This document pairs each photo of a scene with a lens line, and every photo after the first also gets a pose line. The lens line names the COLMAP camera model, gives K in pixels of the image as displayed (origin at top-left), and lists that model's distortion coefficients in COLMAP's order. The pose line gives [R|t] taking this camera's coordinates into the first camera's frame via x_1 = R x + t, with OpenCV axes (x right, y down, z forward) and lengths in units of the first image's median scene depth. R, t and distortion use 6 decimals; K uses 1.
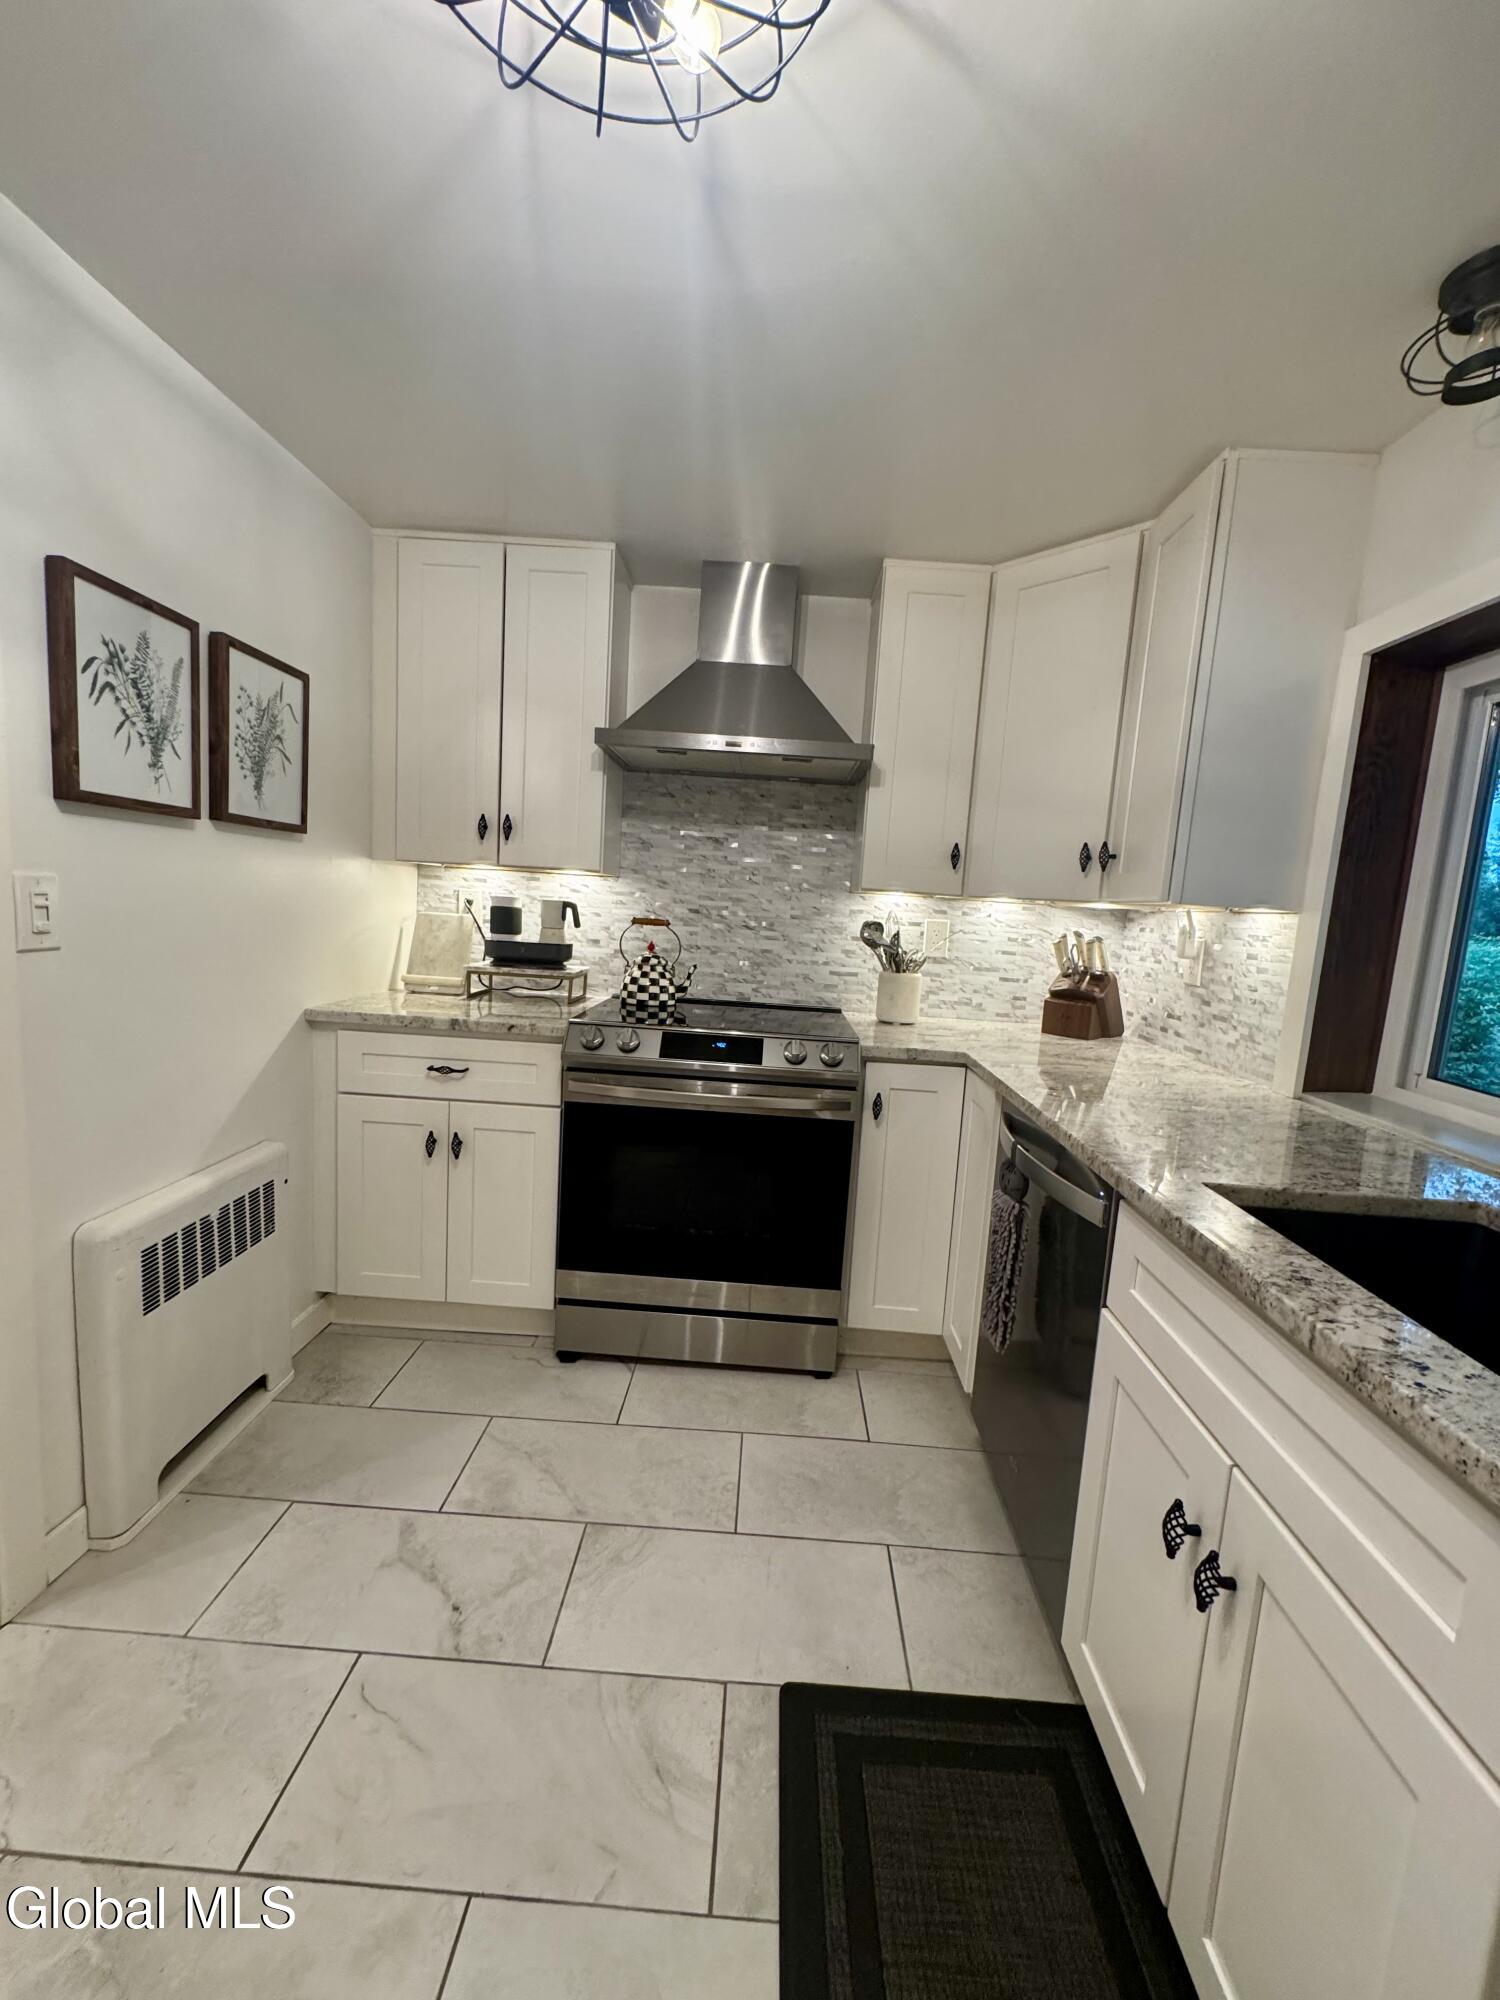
lens RADIAL K [[793.6, 0, 755.6], [0, 793.6, 1003.4], [0, 0, 1]] dist [-0.004468, 0.001488]
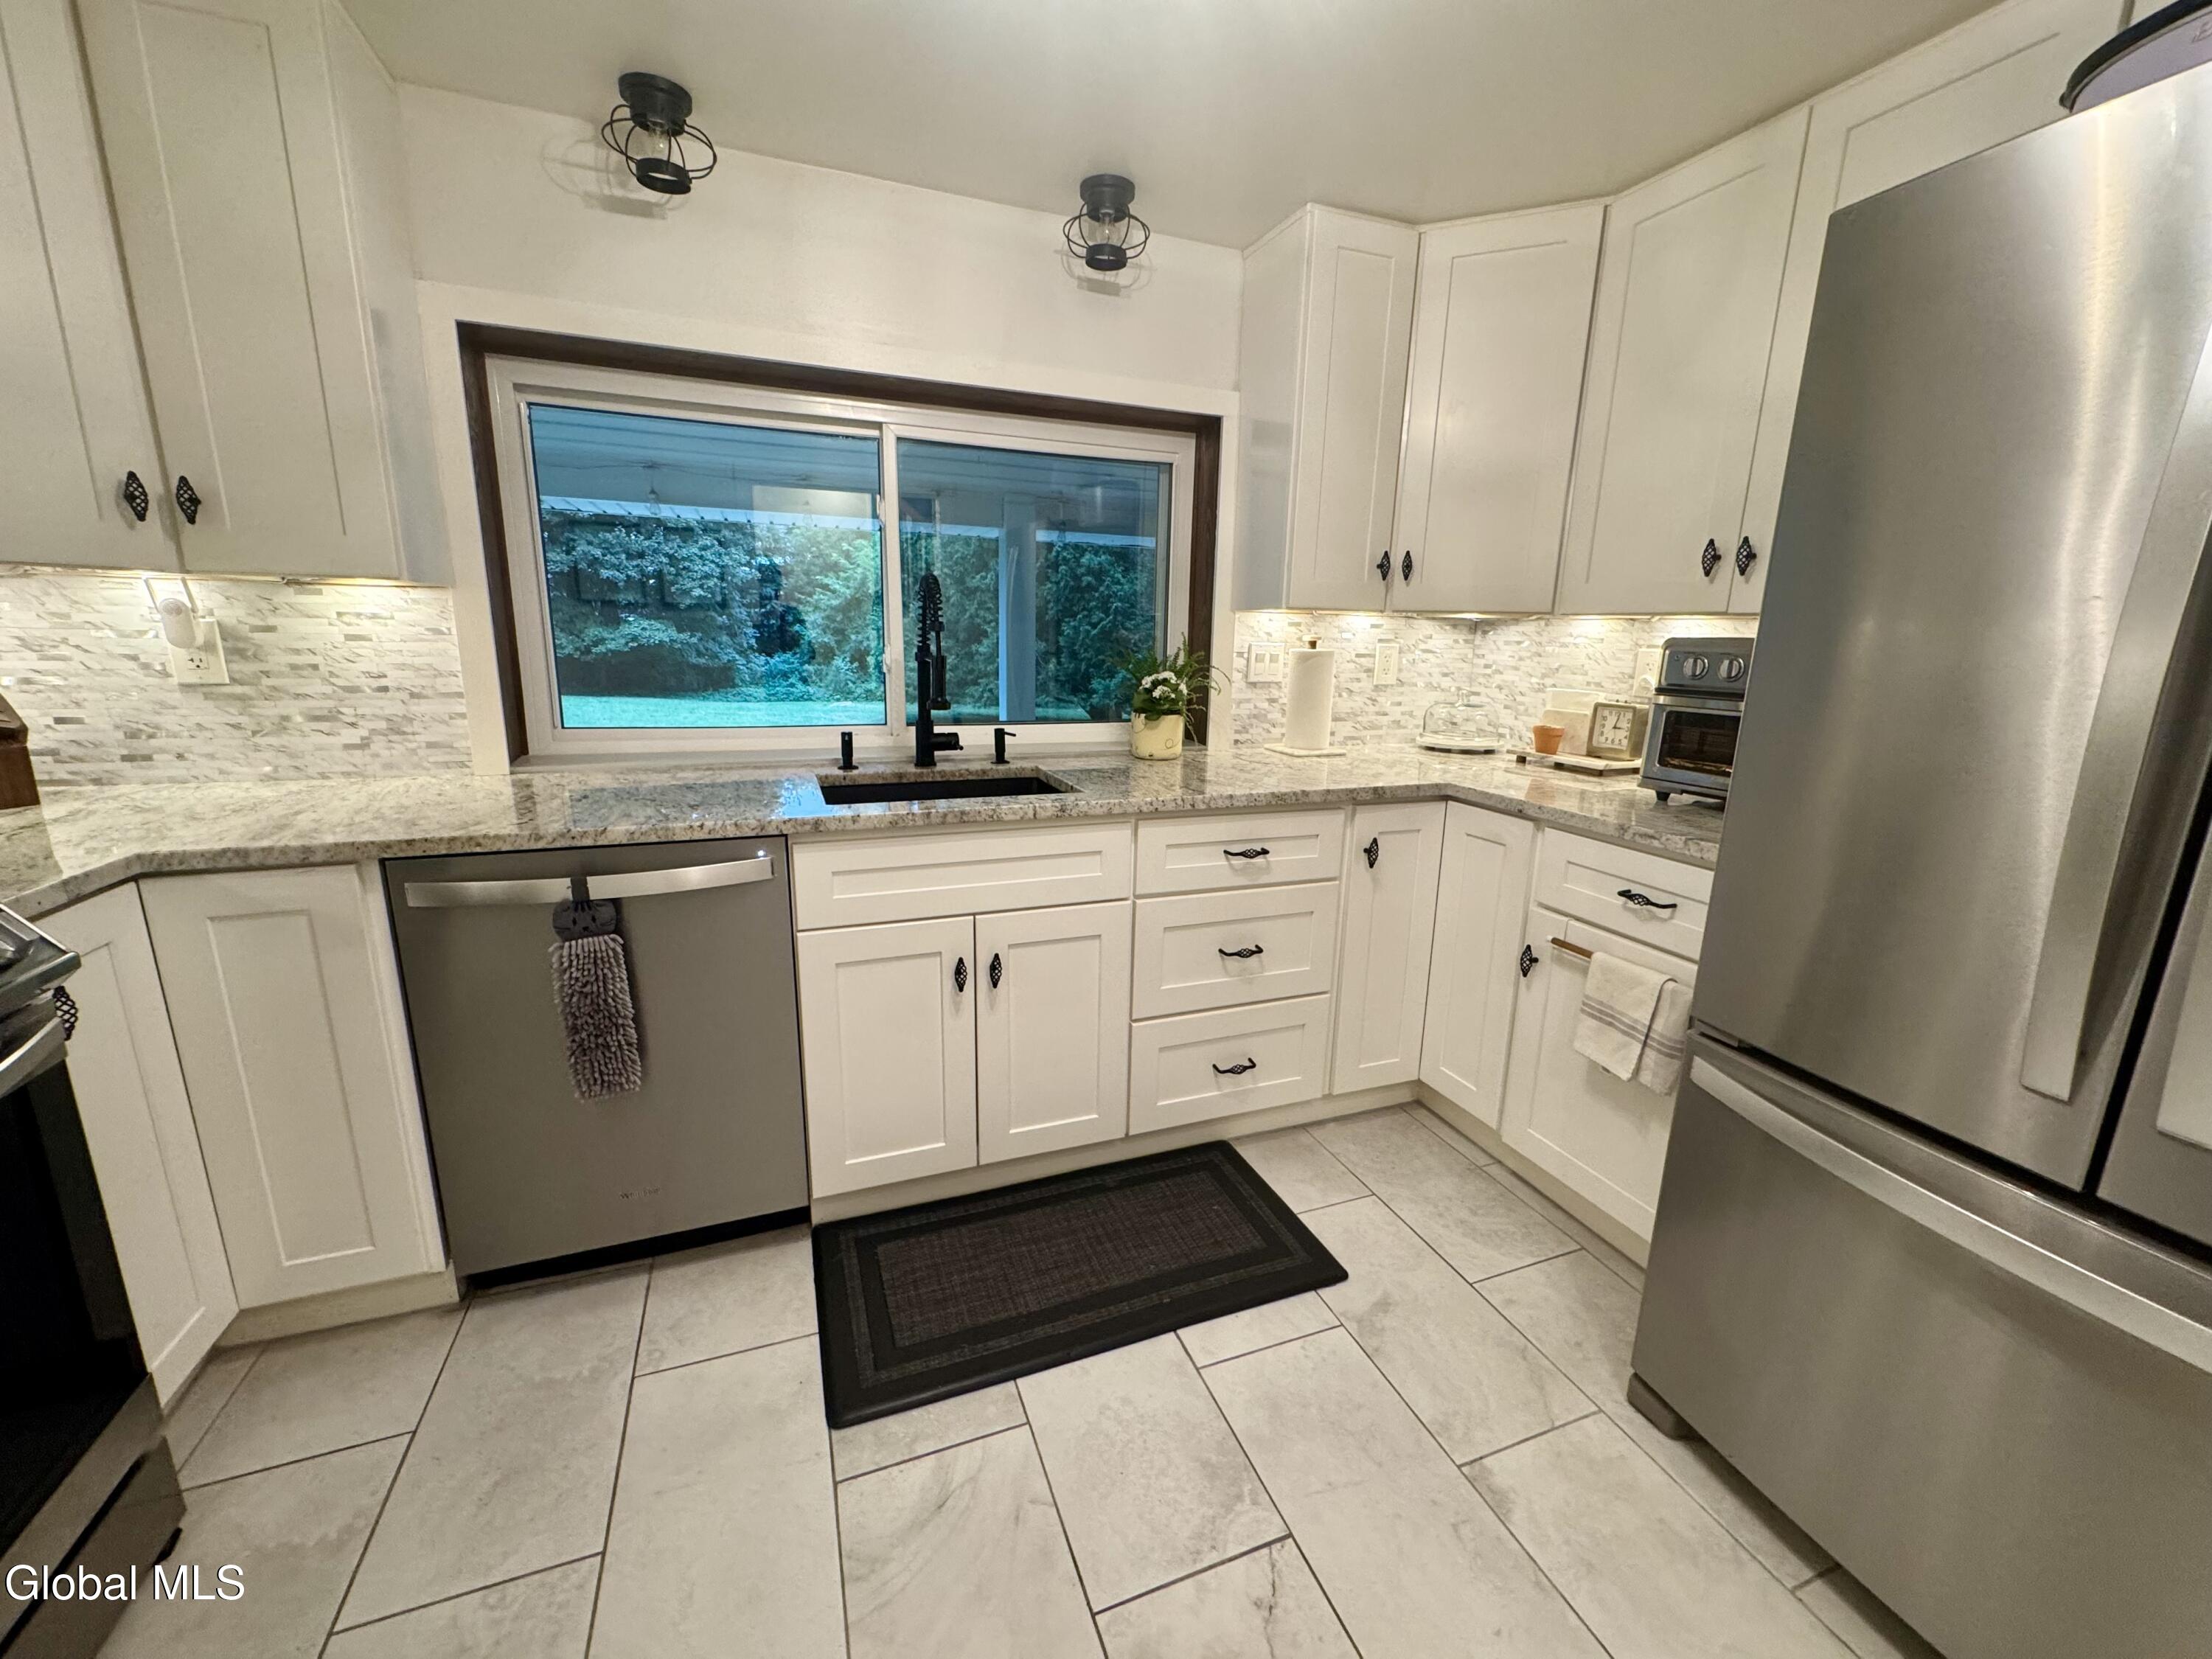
lens RADIAL K [[877.7, 0, 1105.3], [0, 877.7, 825.9], [0, 0, 1]] dist [-0.004468, 0.001488]
pose [[-0.384574, -0.271748, 0.882188, -0.506994], [0.066570, 0.945033, 0.320127, -0.102486], [-0.920691, 0.181840, -0.345345, 0.550395]]
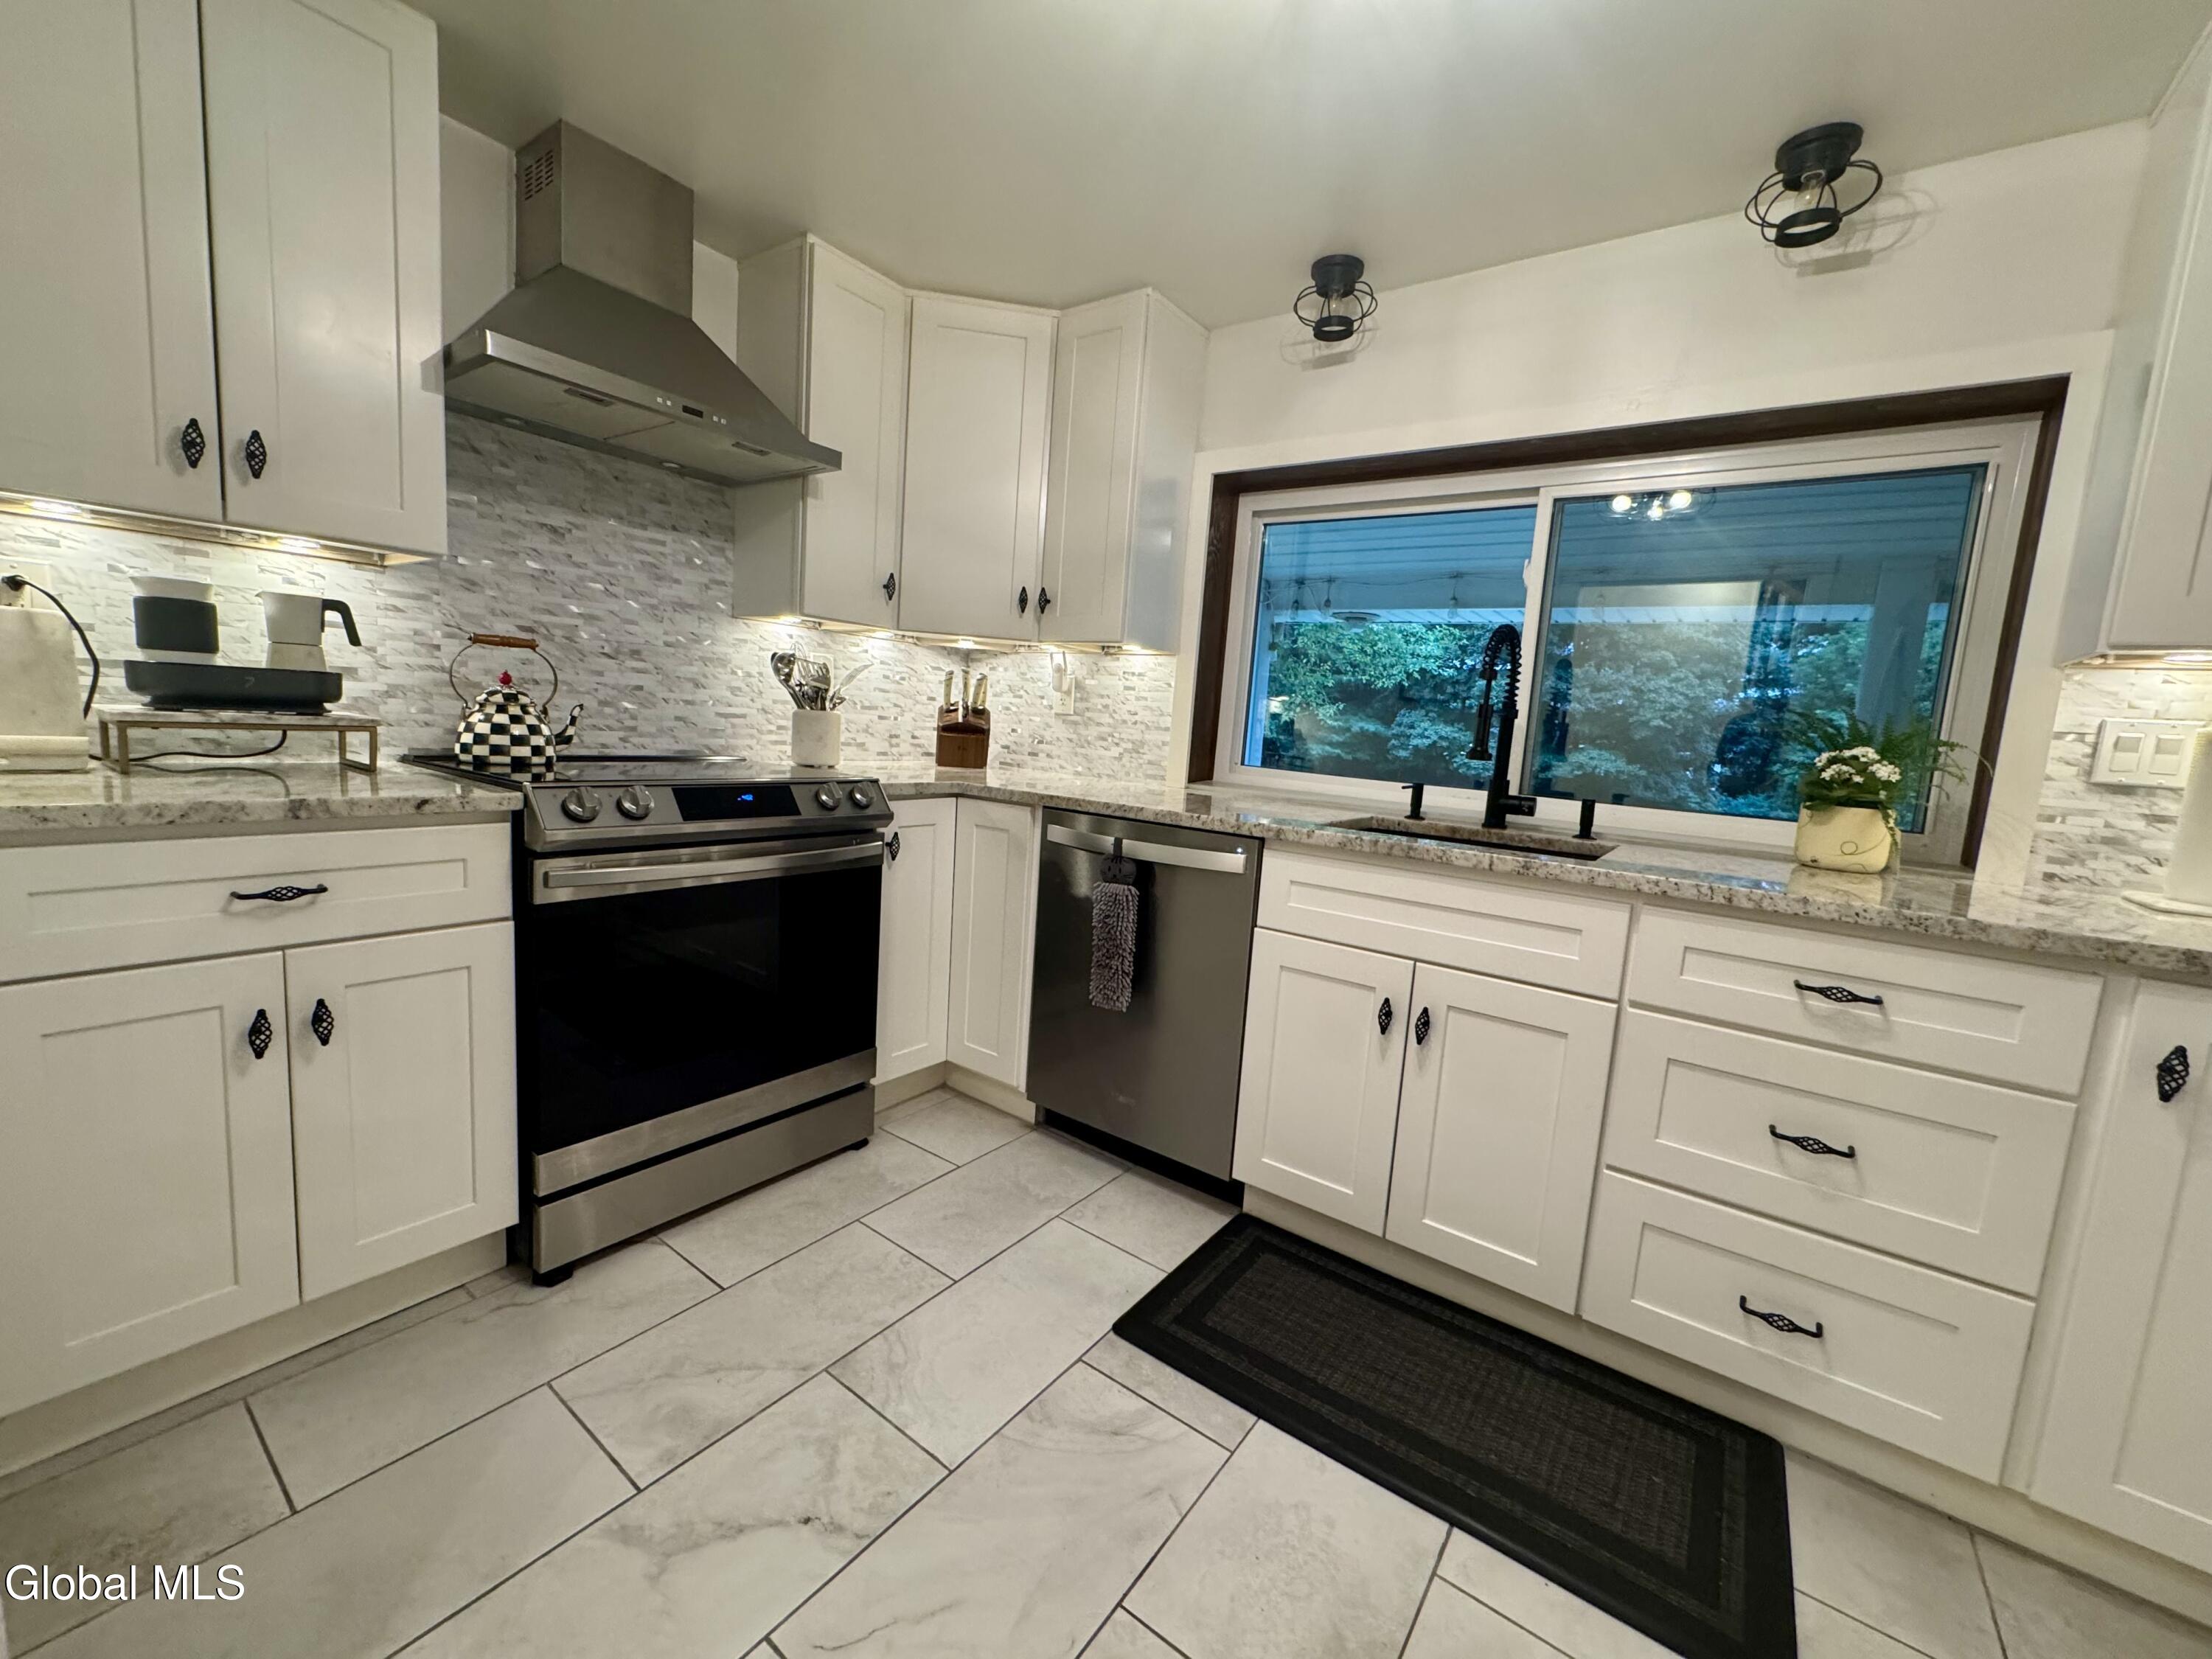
lens RADIAL K [[877.7, 0, 1108.7], [0, 877.7, 826.4], [0, 0, 1]] dist [-0.004468, 0.001488]
pose [[0.570915, -0.123802, 0.811621, -0.529227], [0.068289, 0.992301, 0.103326, 0.013589], [-0.818164, -0.003566, 0.574974, 0.172240]]
